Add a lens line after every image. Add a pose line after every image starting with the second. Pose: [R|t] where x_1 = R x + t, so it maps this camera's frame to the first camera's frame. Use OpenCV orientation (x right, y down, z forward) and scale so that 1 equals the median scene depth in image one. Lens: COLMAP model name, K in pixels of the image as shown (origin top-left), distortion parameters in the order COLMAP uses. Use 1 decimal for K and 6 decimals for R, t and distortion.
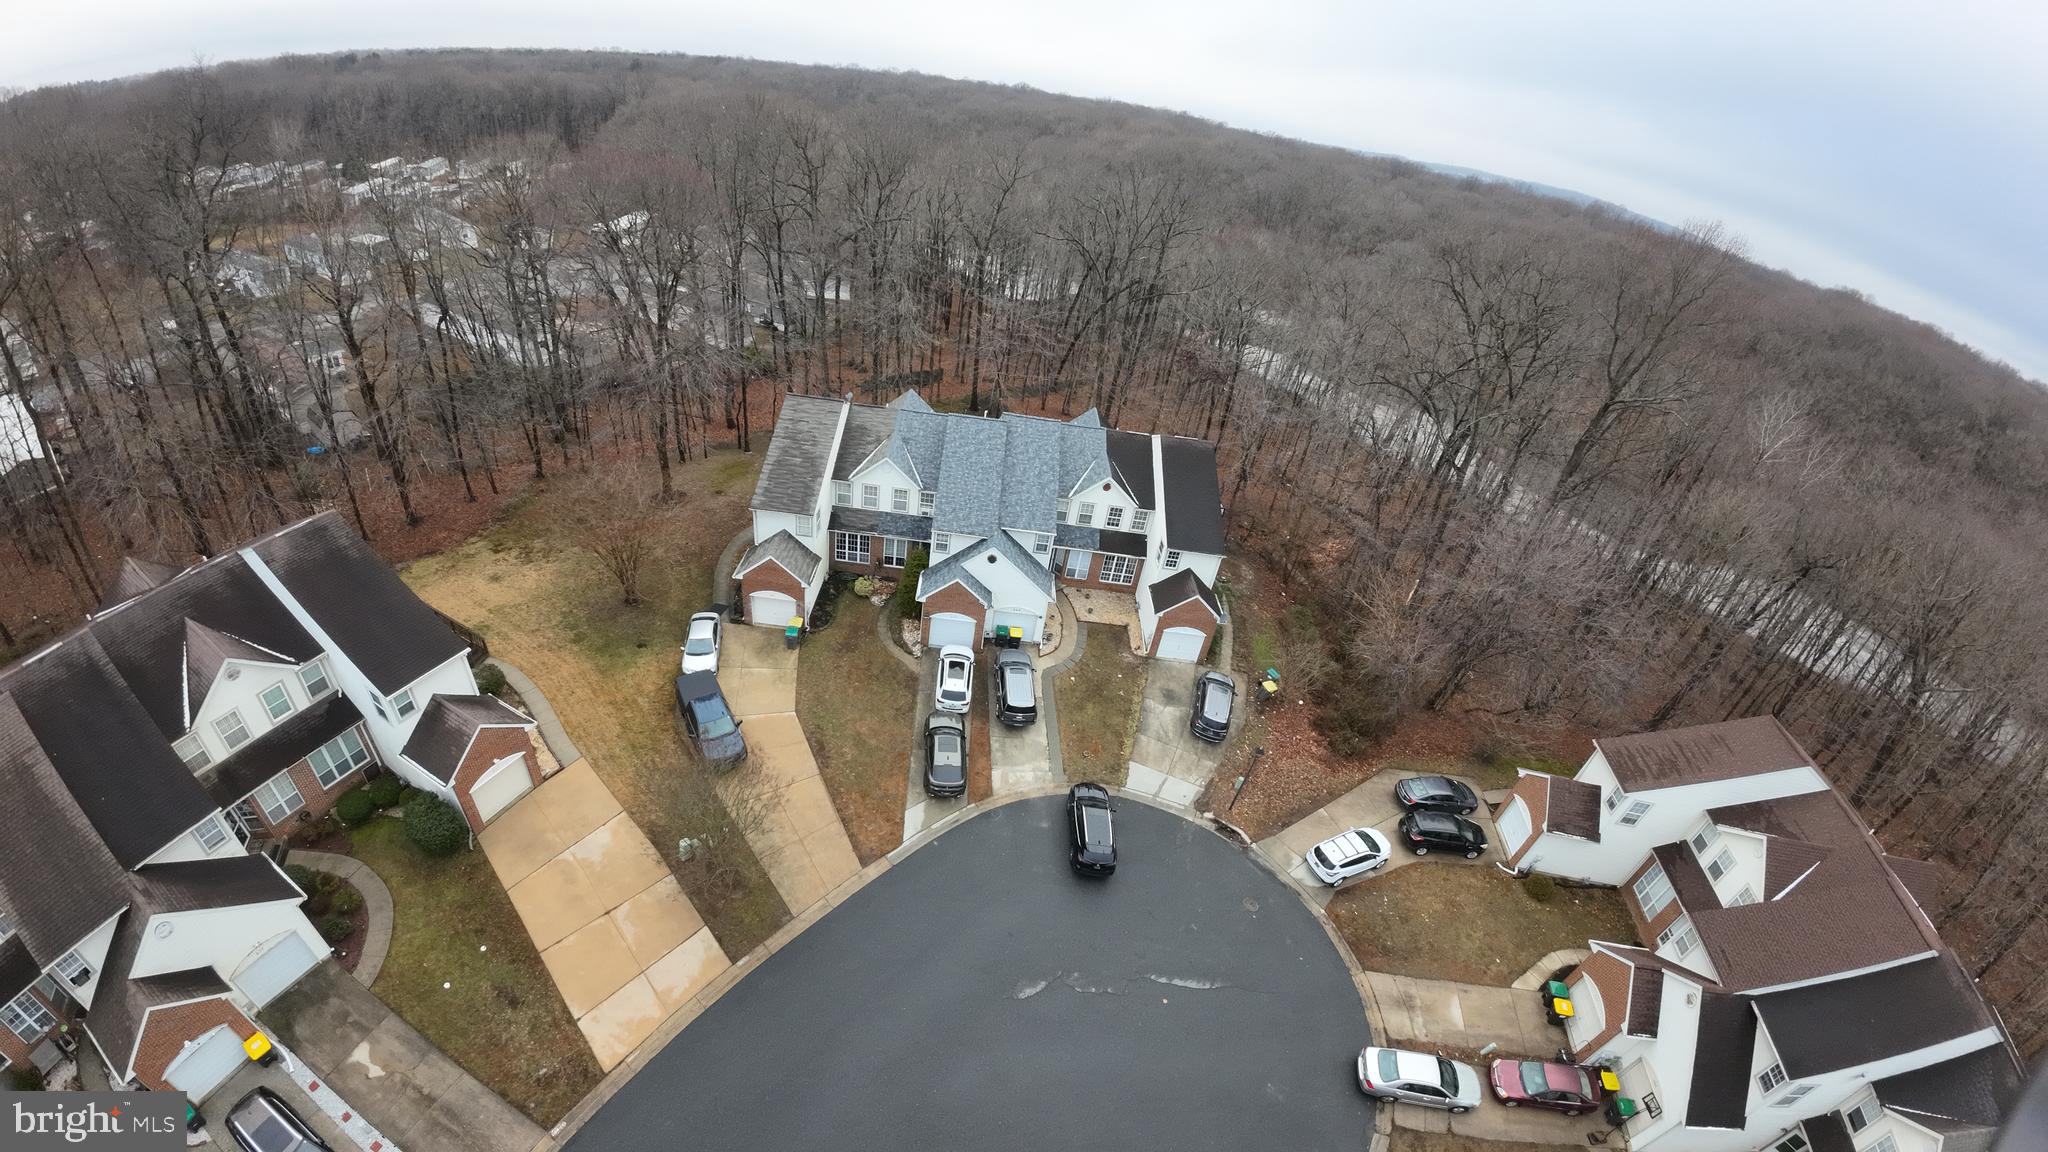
lens RADIAL K [[744.2, 0, 1010.9], [0, 744.2, 569.6], [0, 0, 1]] dist [-0.093692, 0.000317]
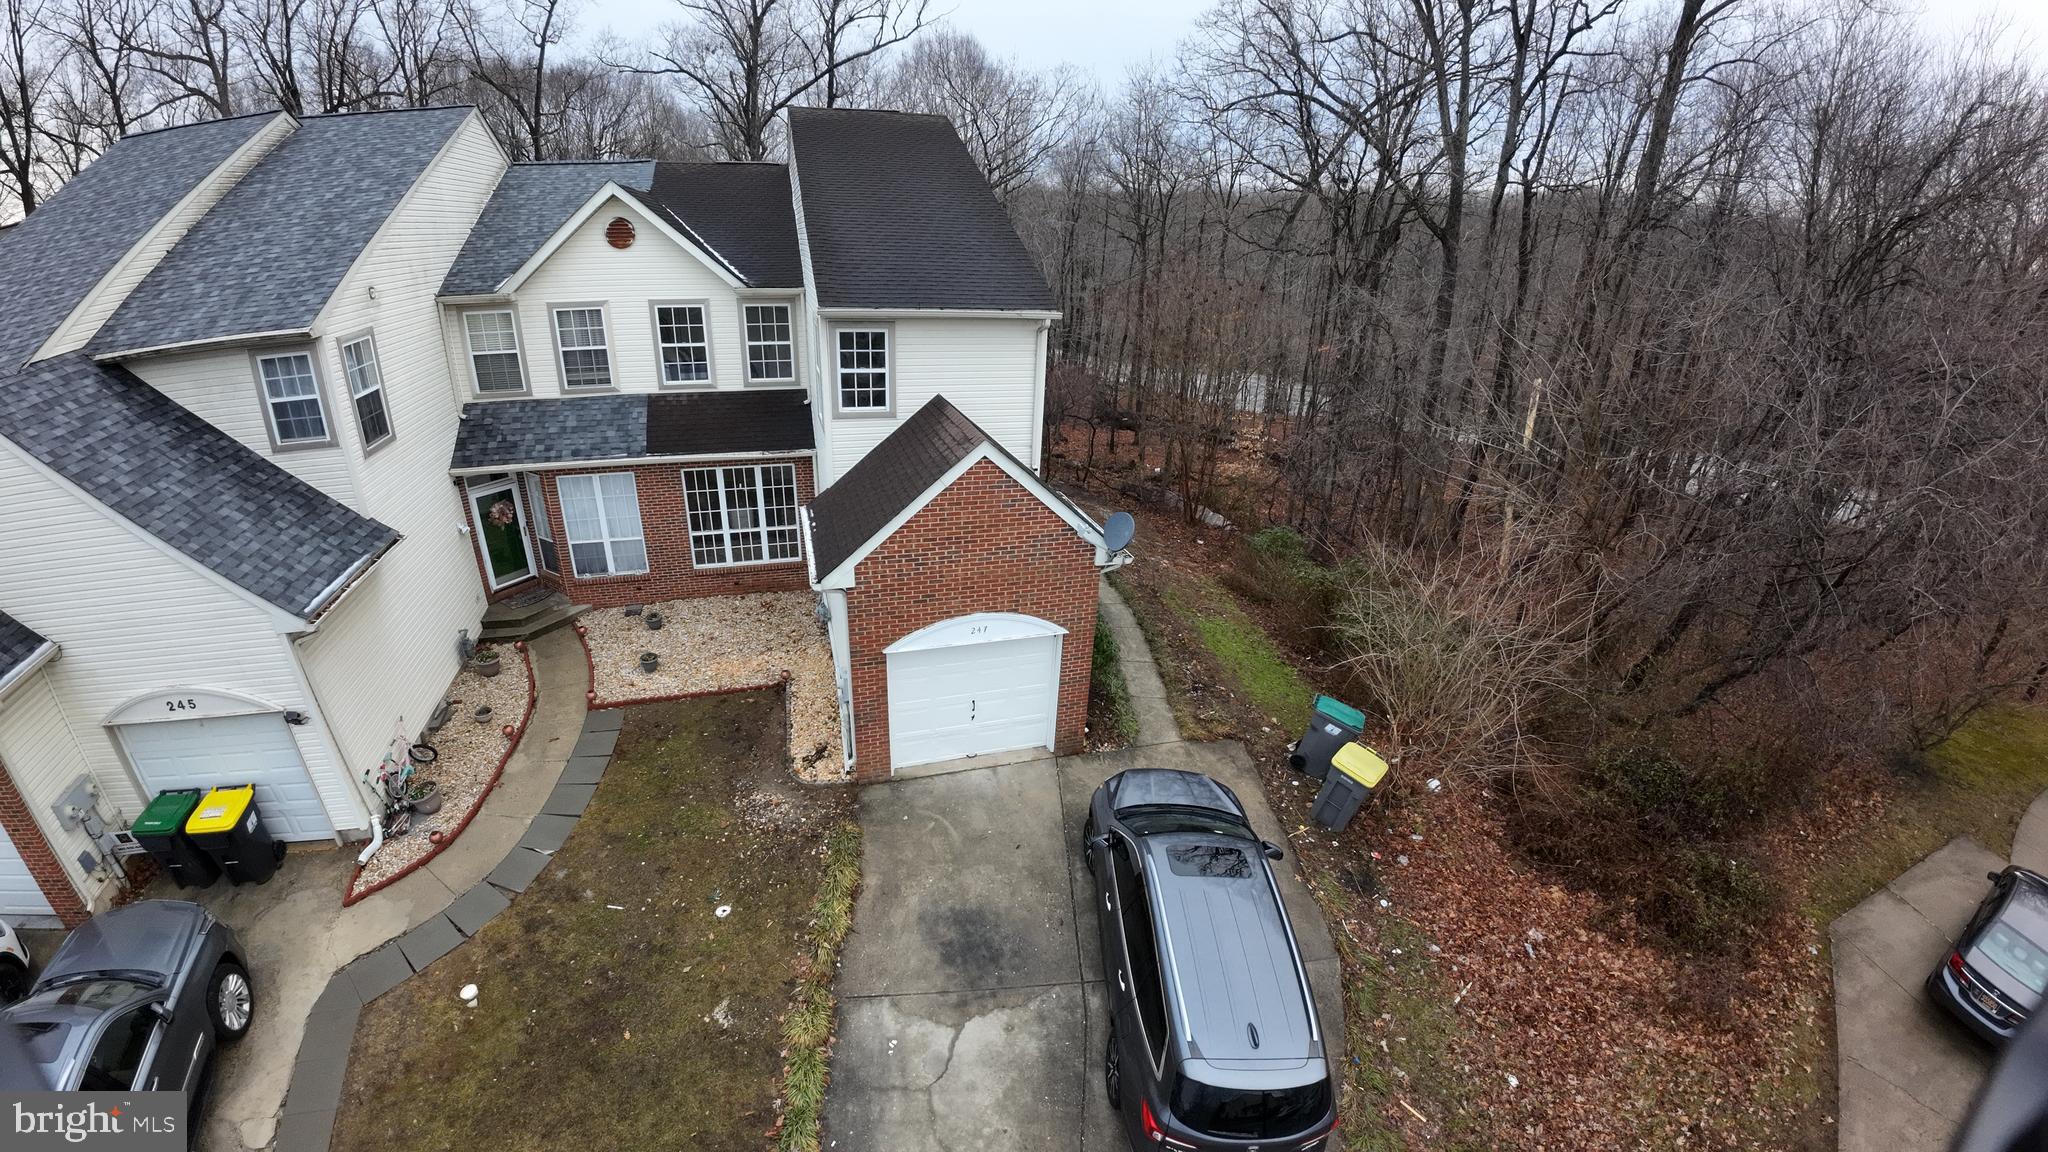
lens RADIAL K [[744.2, 0, 1010.9], [0, 744.2, 569.6], [0, 0, 1]] dist [-0.093692, 0.000317]
pose [[0.947672, -0.211326, 0.239290, 0.202460], [0.242001, 0.964389, -0.106721, 0.095538], [-0.208216, 0.159045, 0.965065, 0.801576]]
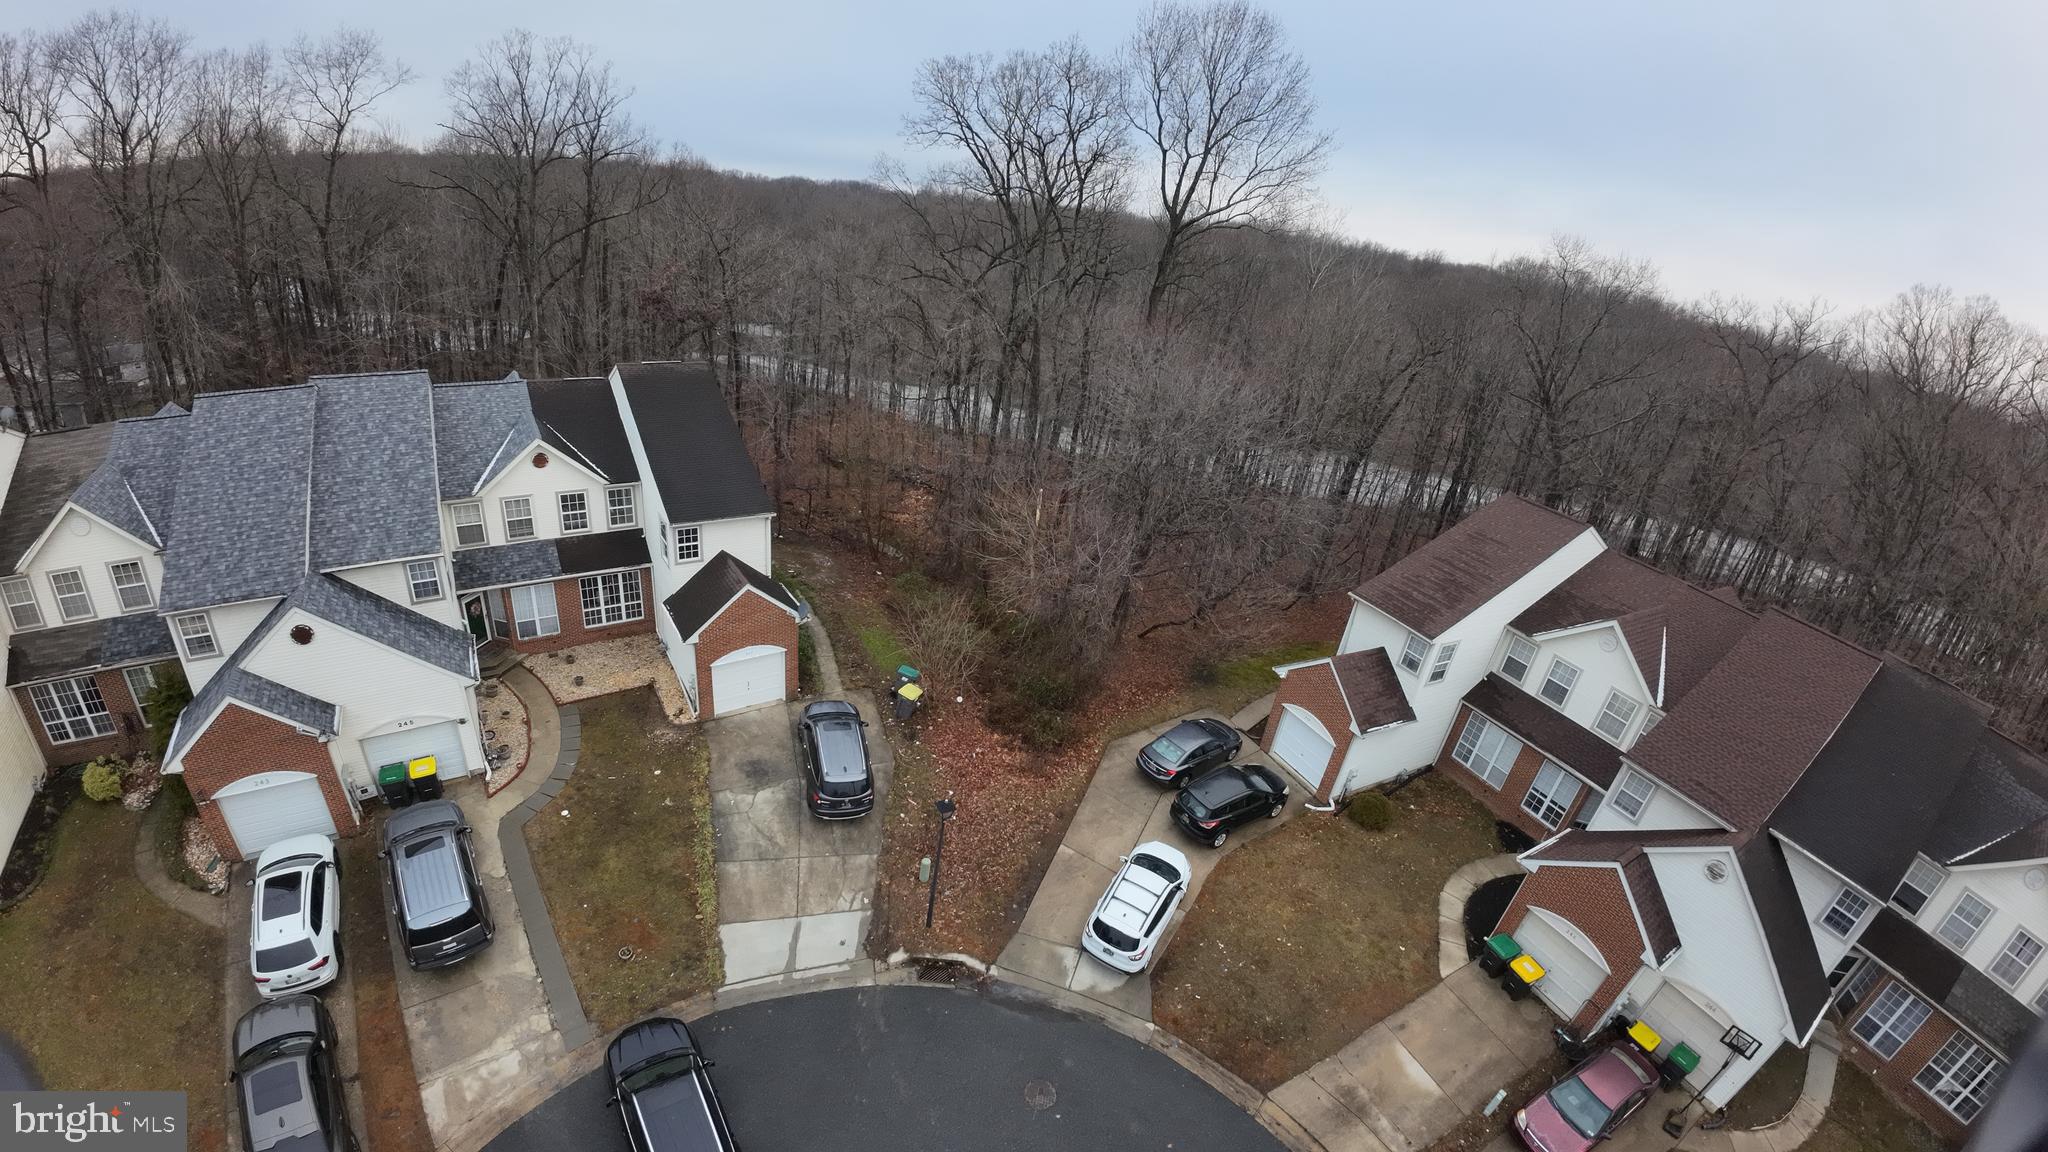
lens RADIAL K [[744.2, 0, 1010.9], [0, 744.2, 569.6], [0, 0, 1]] dist [-0.093692, 0.000317]
pose [[0.804439, -0.277376, 0.525301, 0.123077], [0.313758, 0.949276, 0.020764, 0.076053], [-0.504415, 0.148114, 0.850663, 0.417337]]
